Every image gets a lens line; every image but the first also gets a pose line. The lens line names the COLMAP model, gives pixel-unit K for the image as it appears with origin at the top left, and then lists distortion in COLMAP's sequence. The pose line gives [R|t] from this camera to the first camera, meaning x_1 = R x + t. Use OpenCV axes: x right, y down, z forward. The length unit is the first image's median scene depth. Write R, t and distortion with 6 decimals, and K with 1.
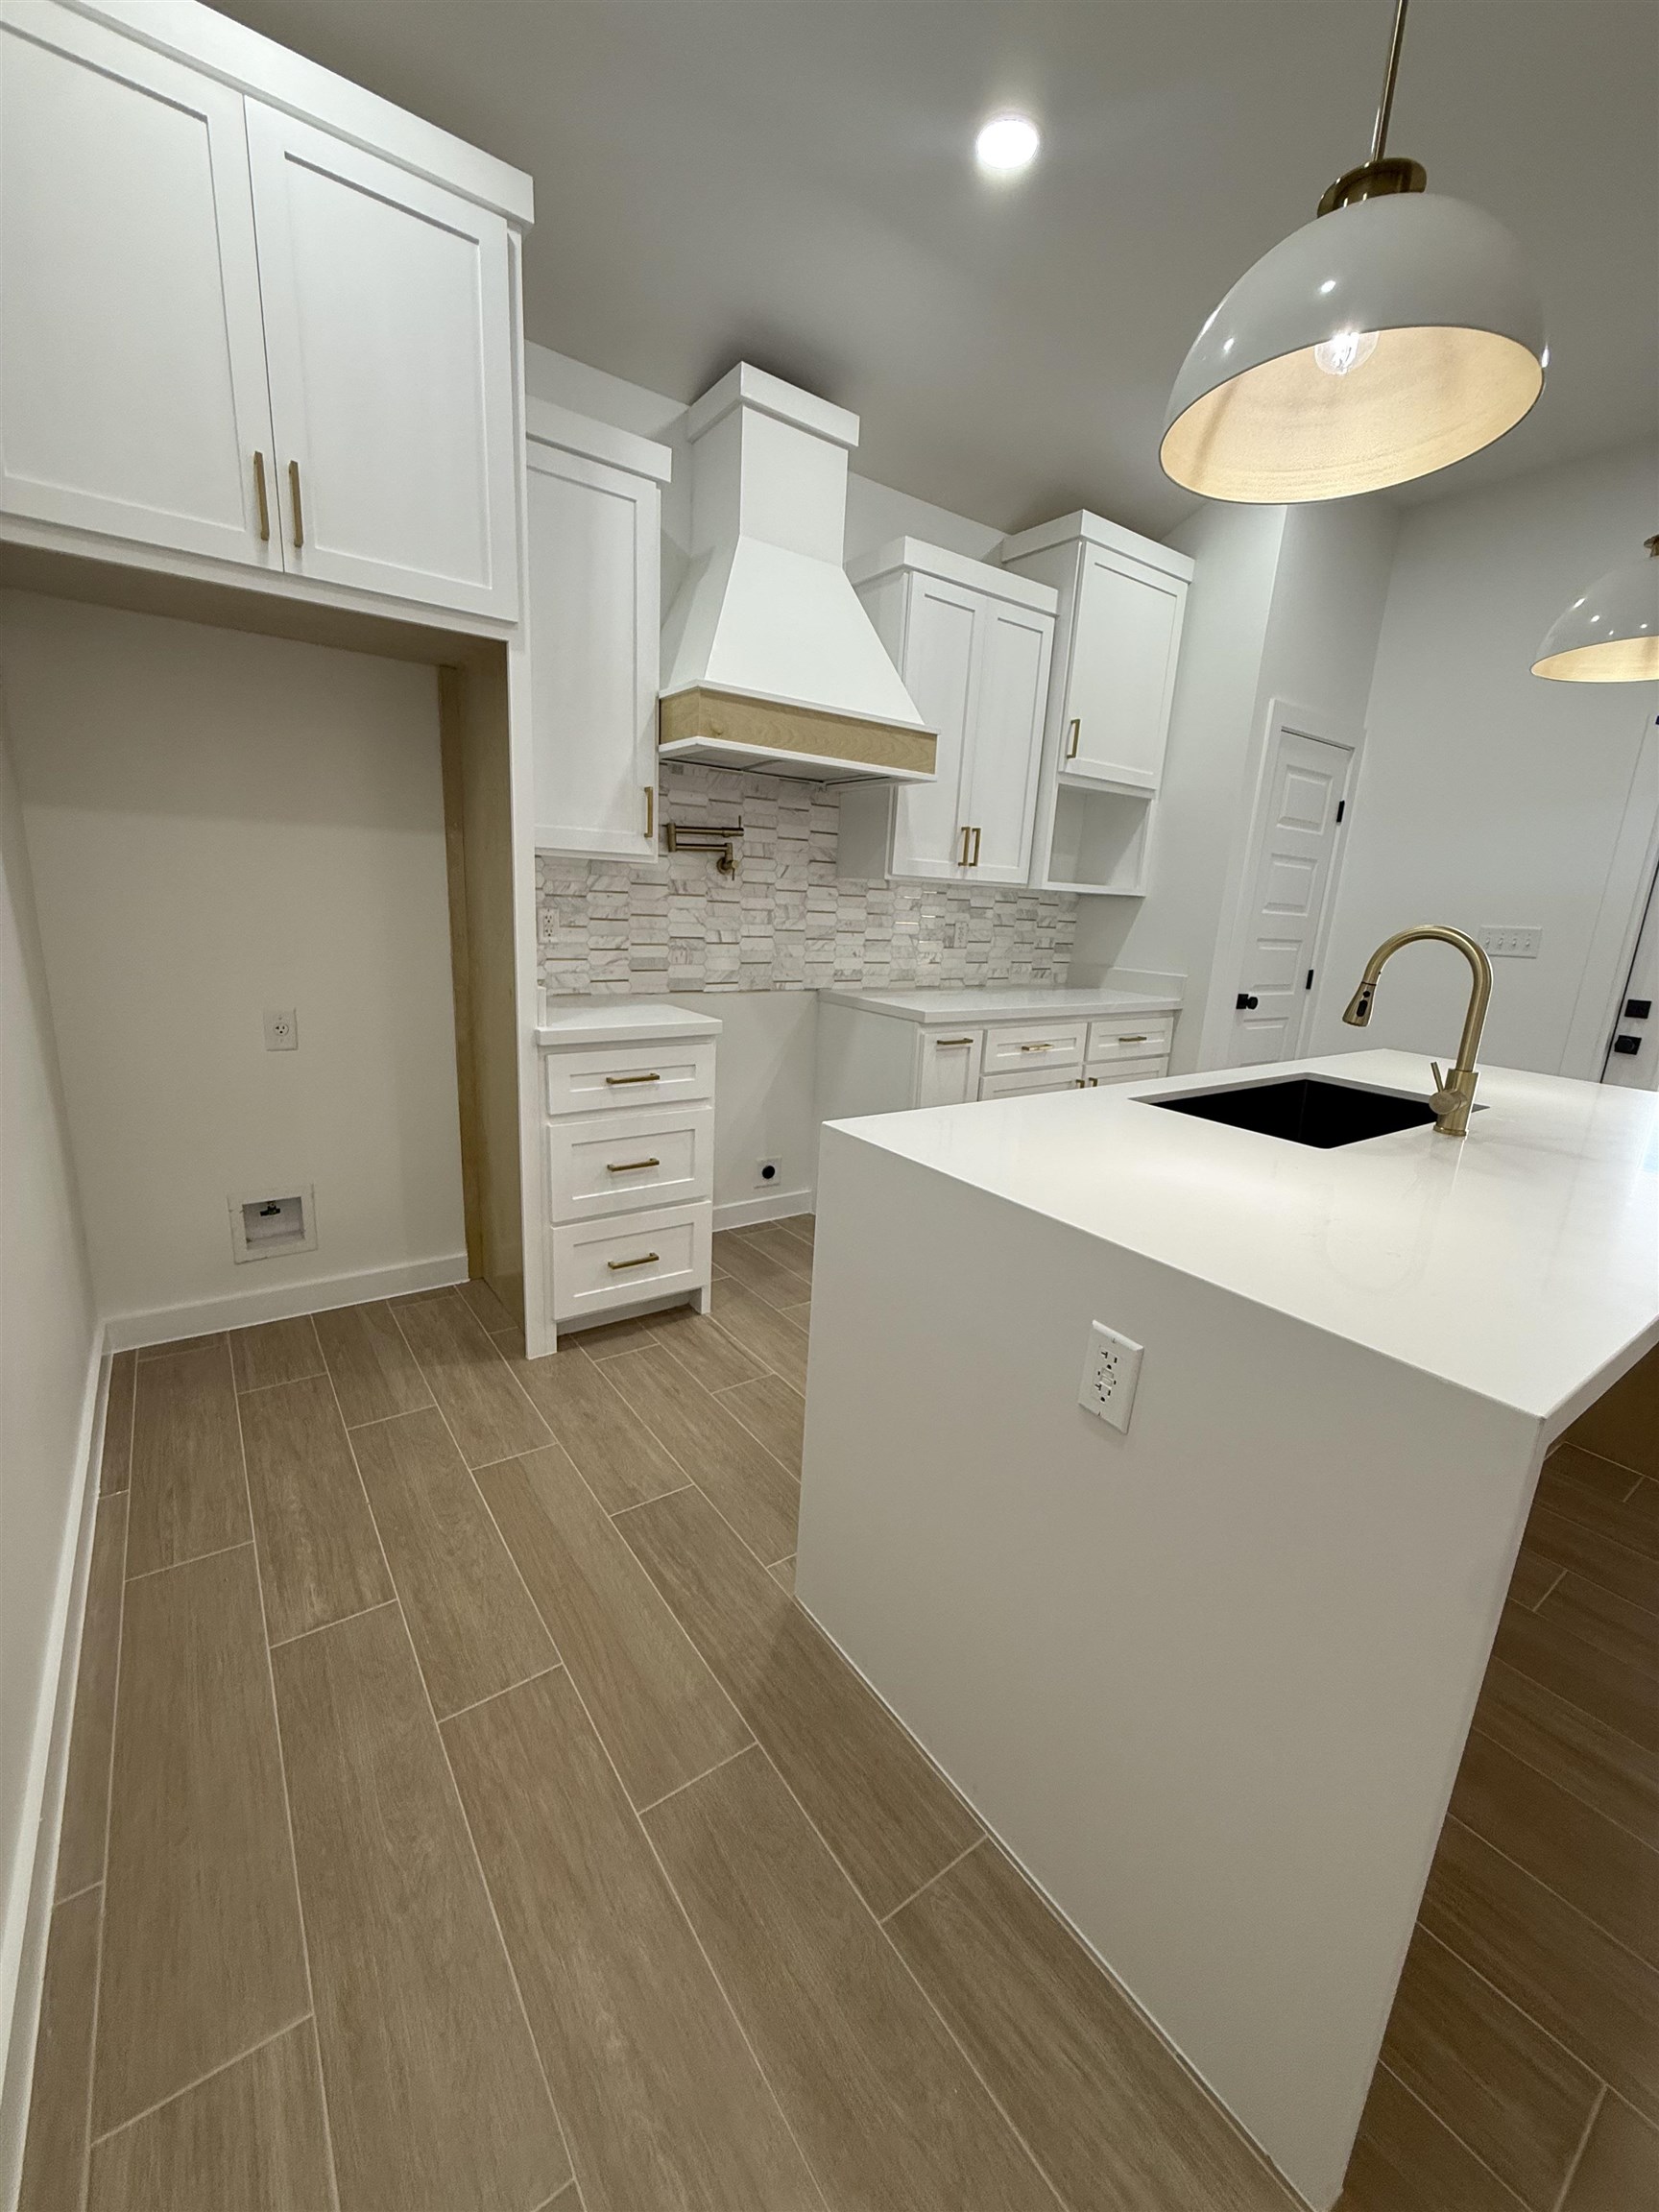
lens RADIAL K [[881.8, 0, 831.6], [0, 881.8, 1103.3], [0, 0, 1]] dist [0.000712, 0.000596]
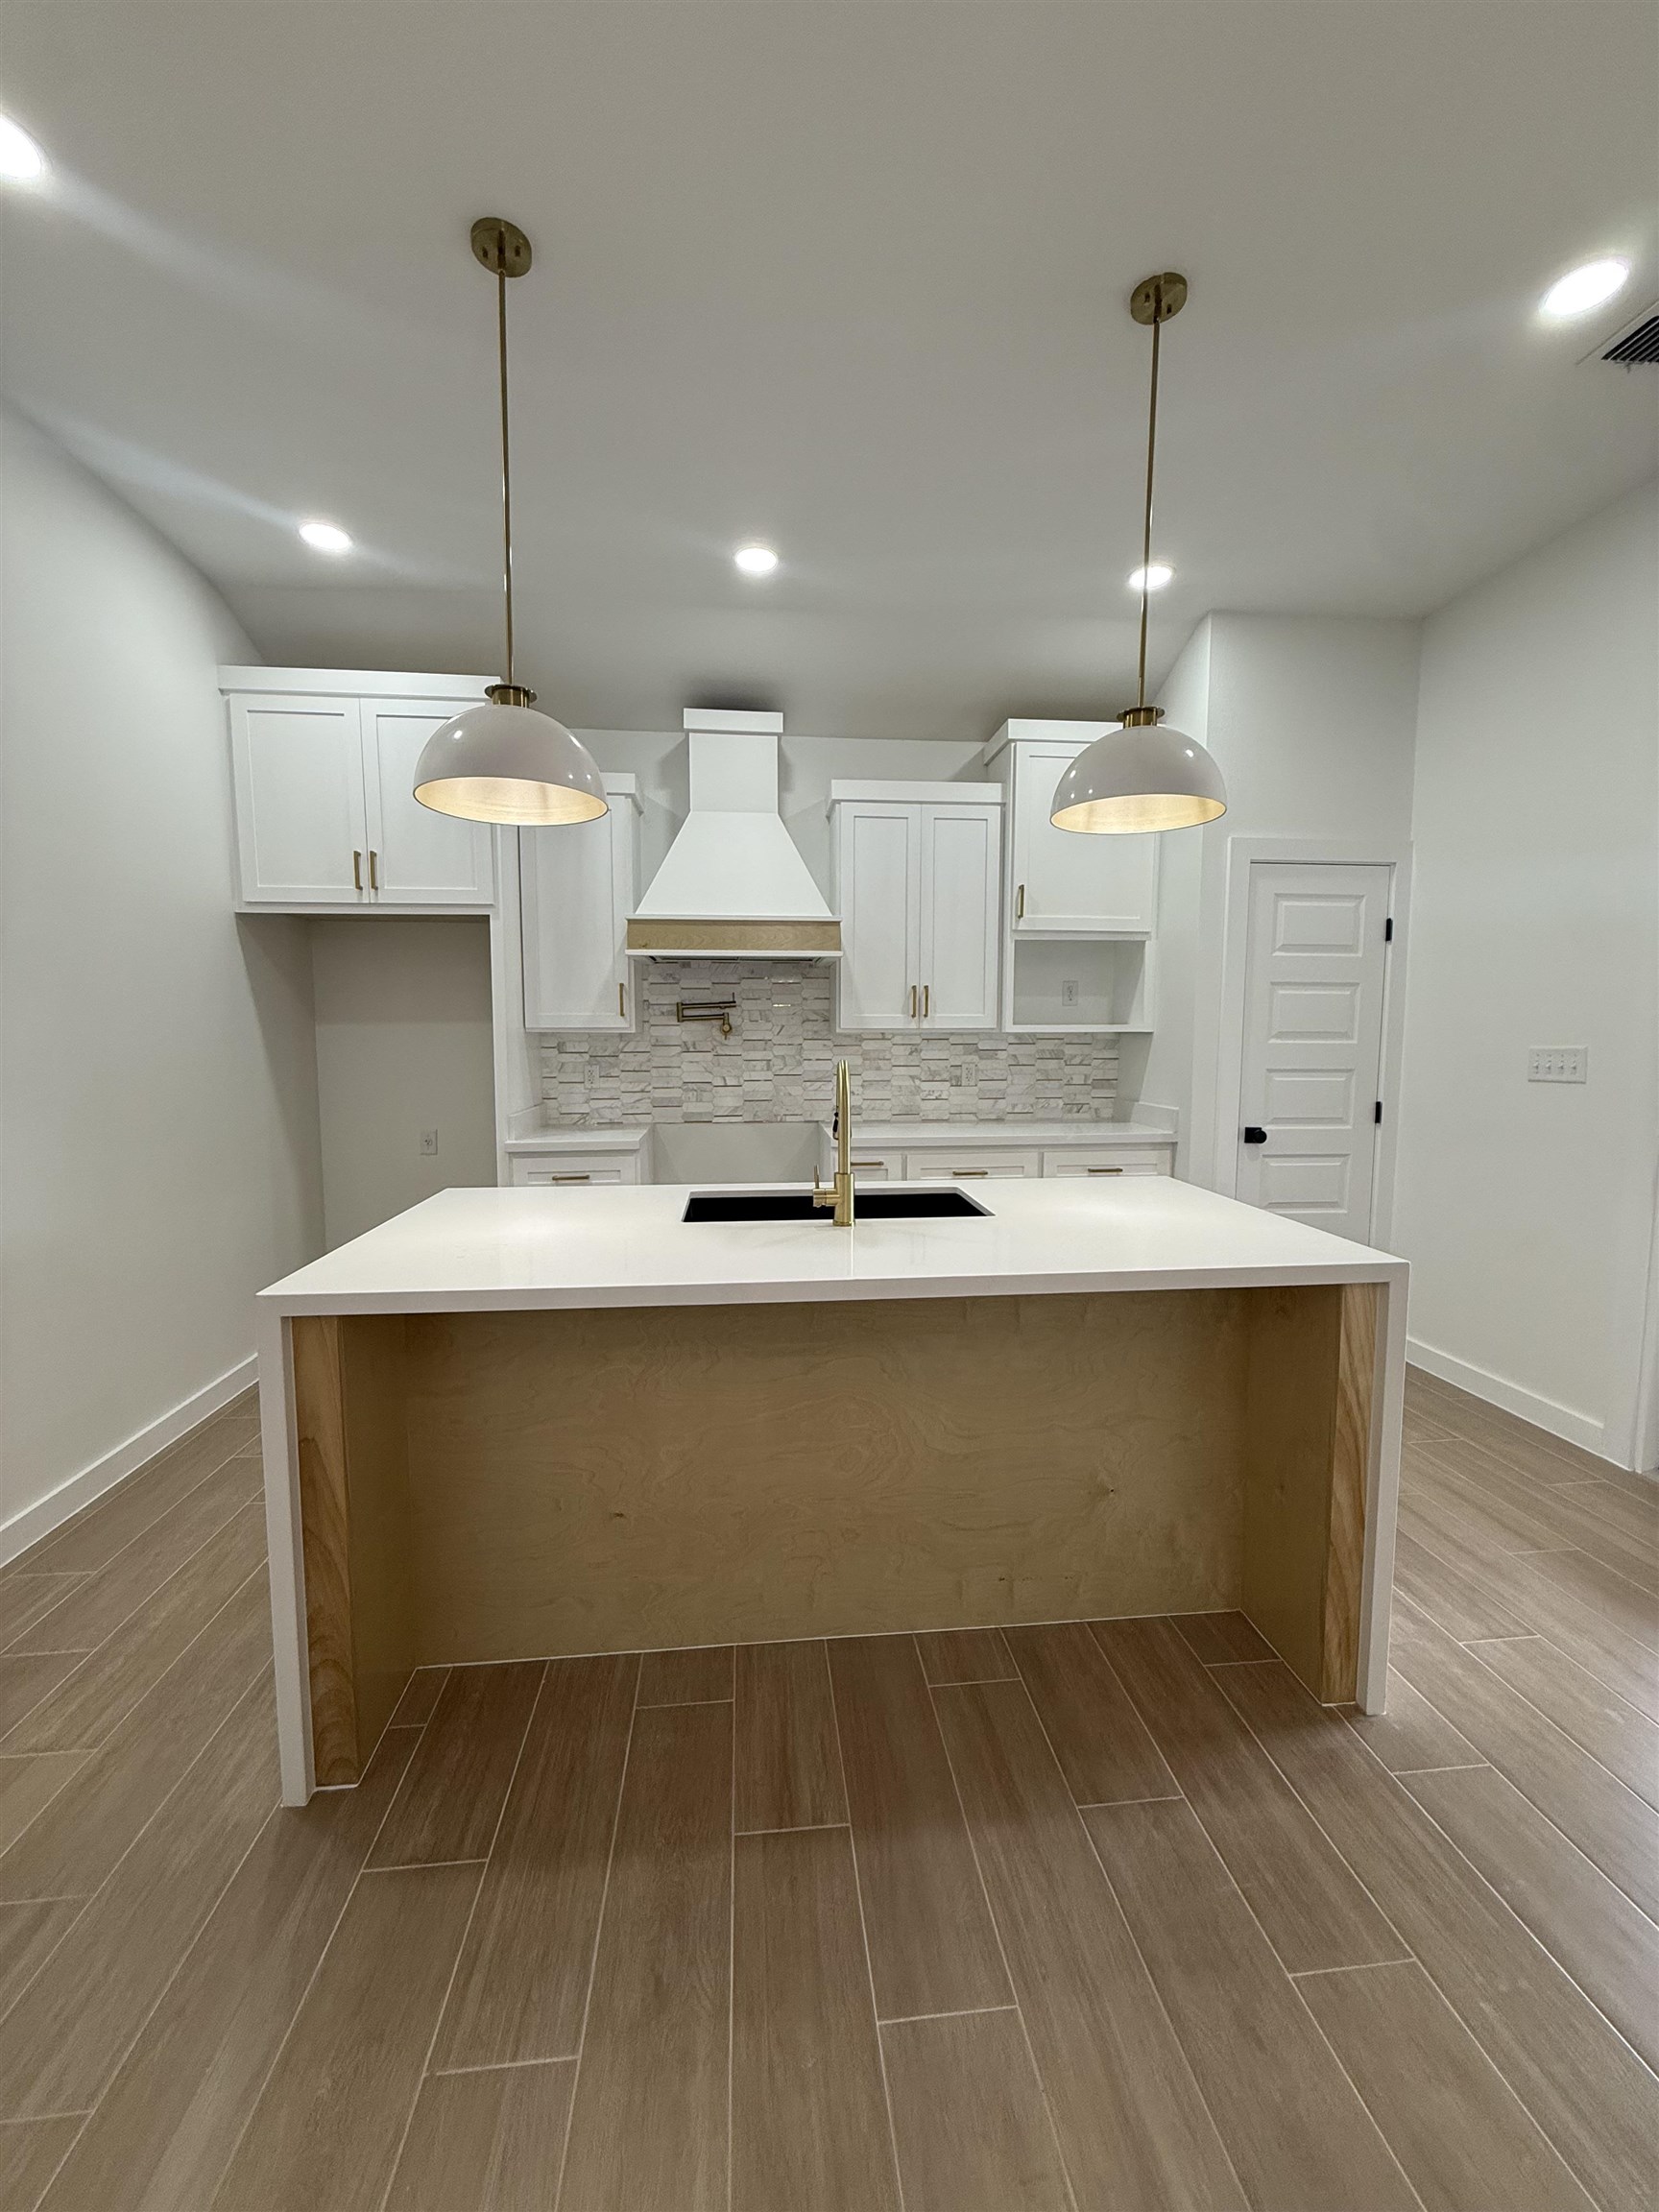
lens RADIAL K [[881.8, 0, 831.6], [0, 881.8, 1103.3], [0, 0, 1]] dist [0.000712, 0.000596]
pose [[0.864633, -0.011260, -0.502278, 0.668597], [-0.071019, 0.986971, -0.144379, 0.023511], [0.497359, 0.160506, 0.852568, -0.044399]]
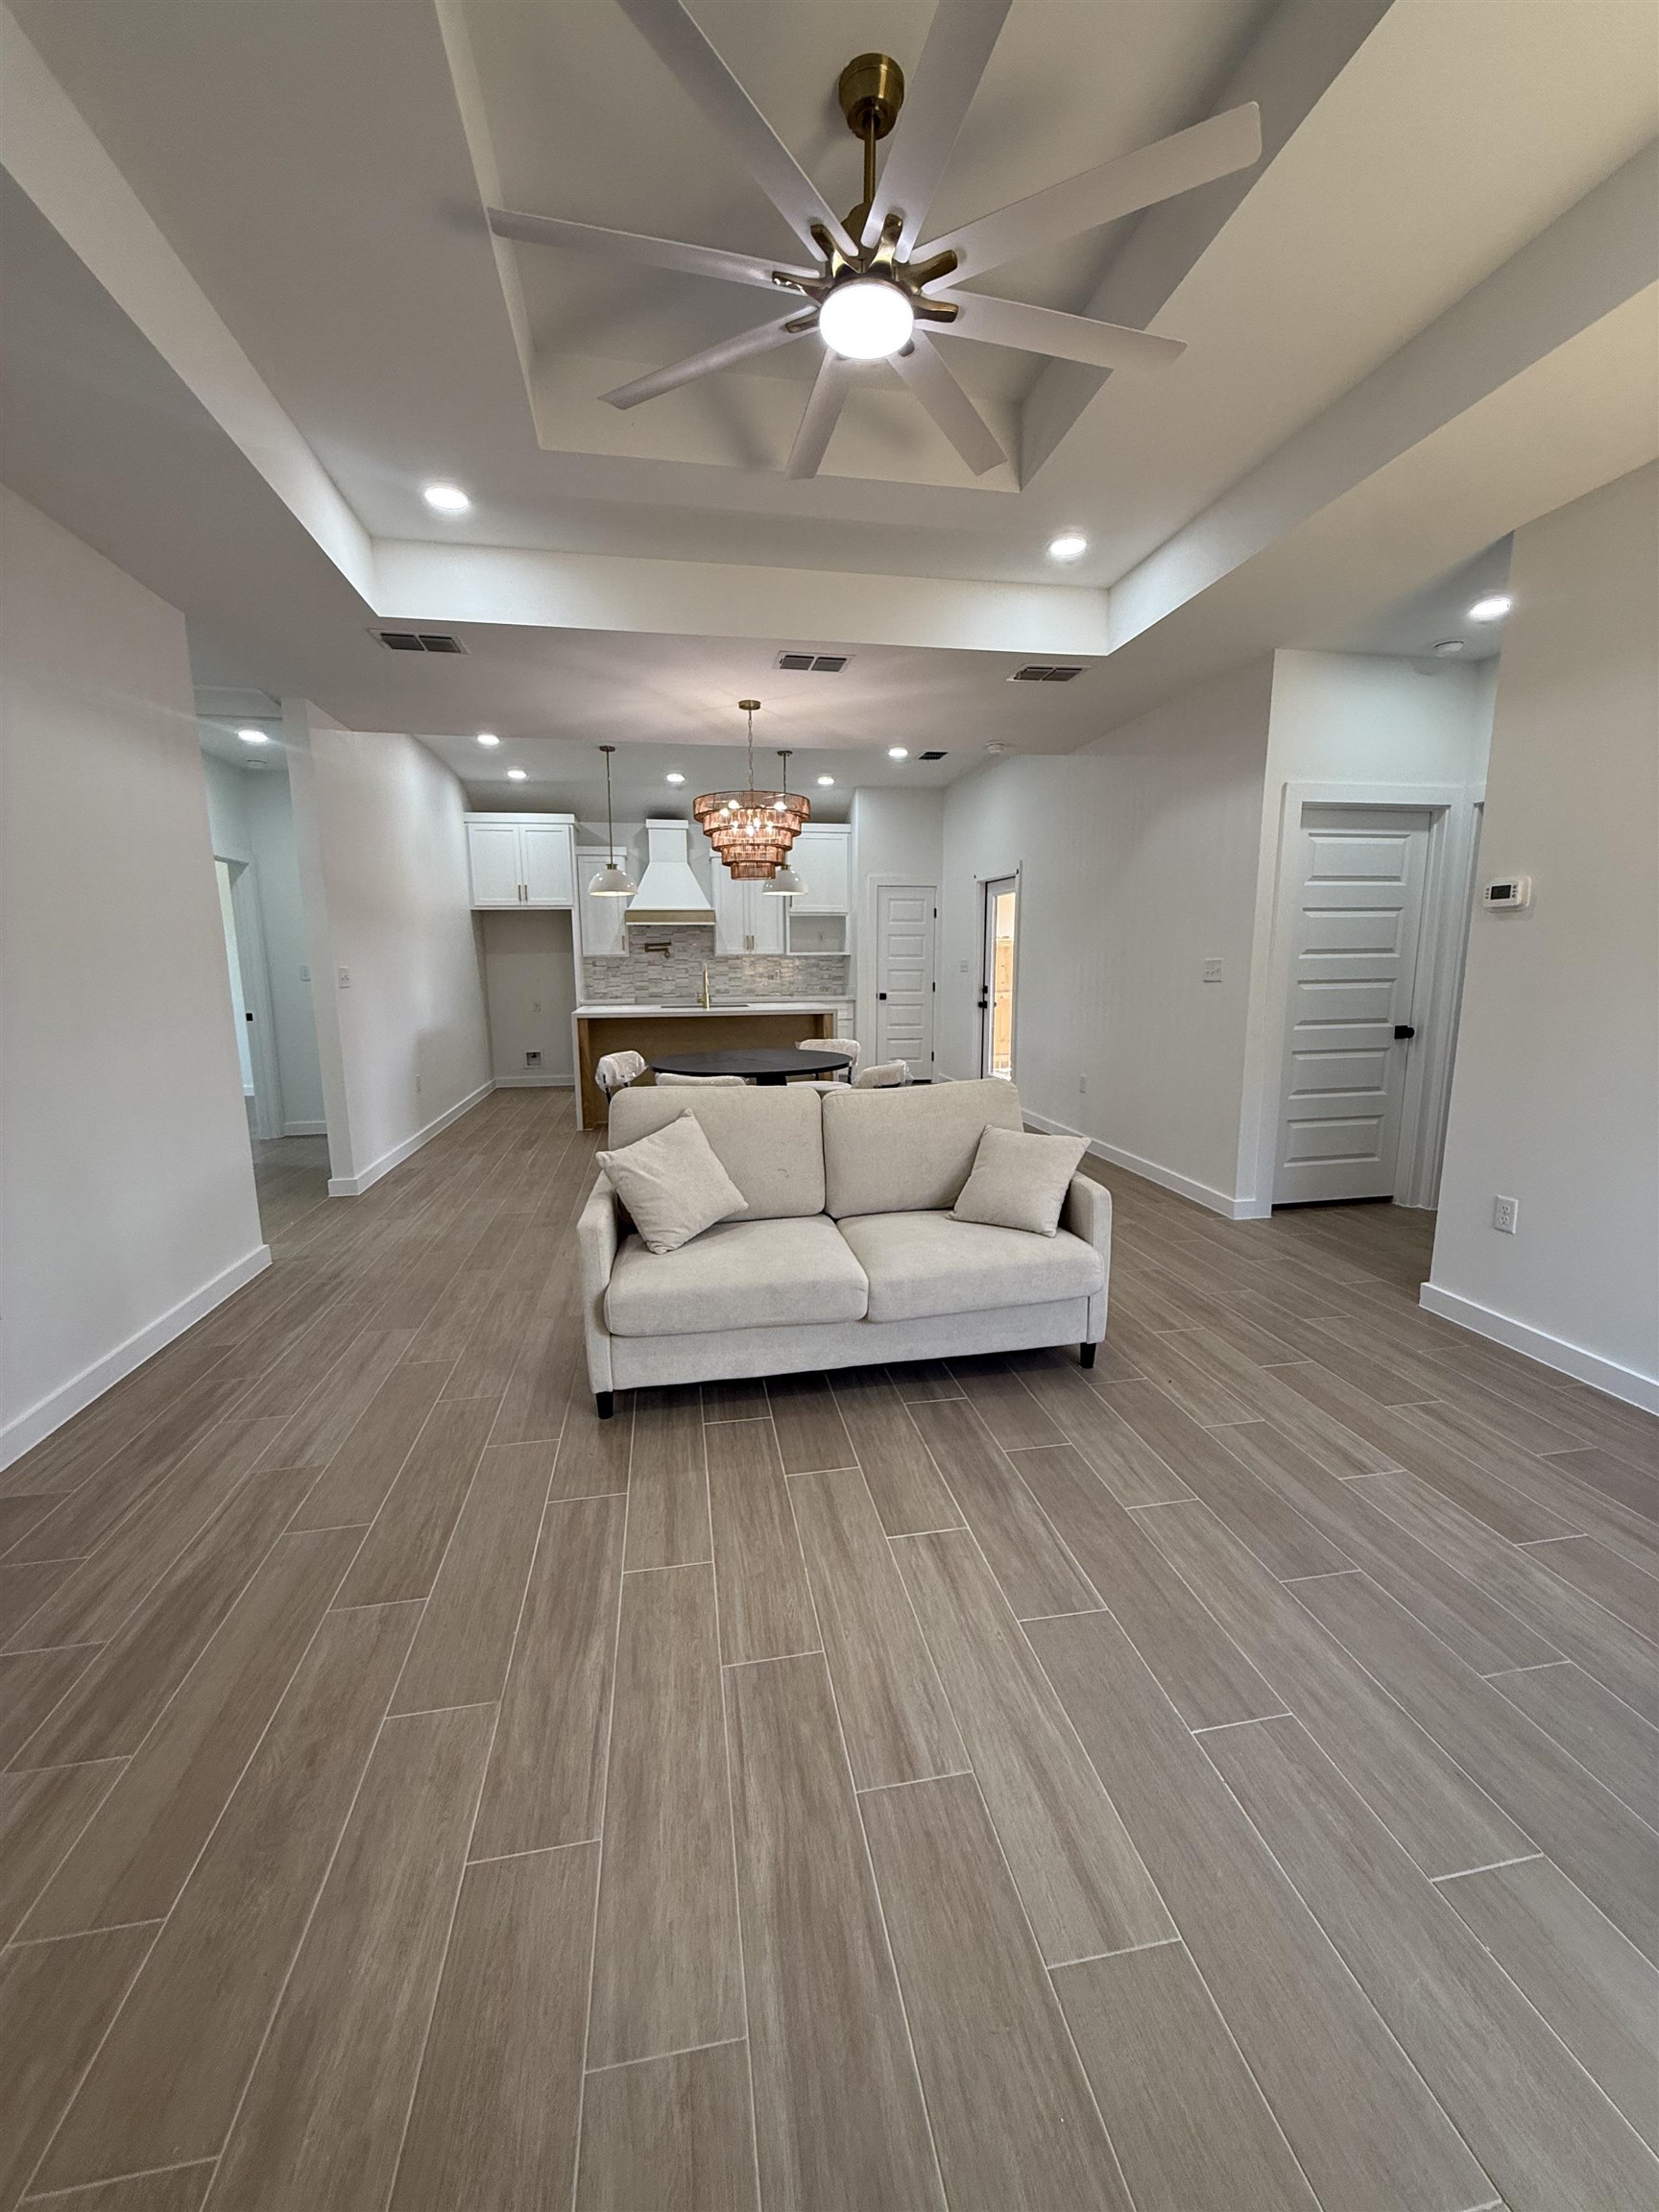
lens RADIAL K [[881.8, 0, 831.6], [0, 881.8, 1103.3], [0, 0, 1]] dist [0.000712, 0.000596]
pose [[0.901836, 0.011547, -0.431924, 1.656866], [-0.045150, 0.996689, -0.067627, 0.407118], [0.429713, 0.080490, 0.899371, -1.405490]]
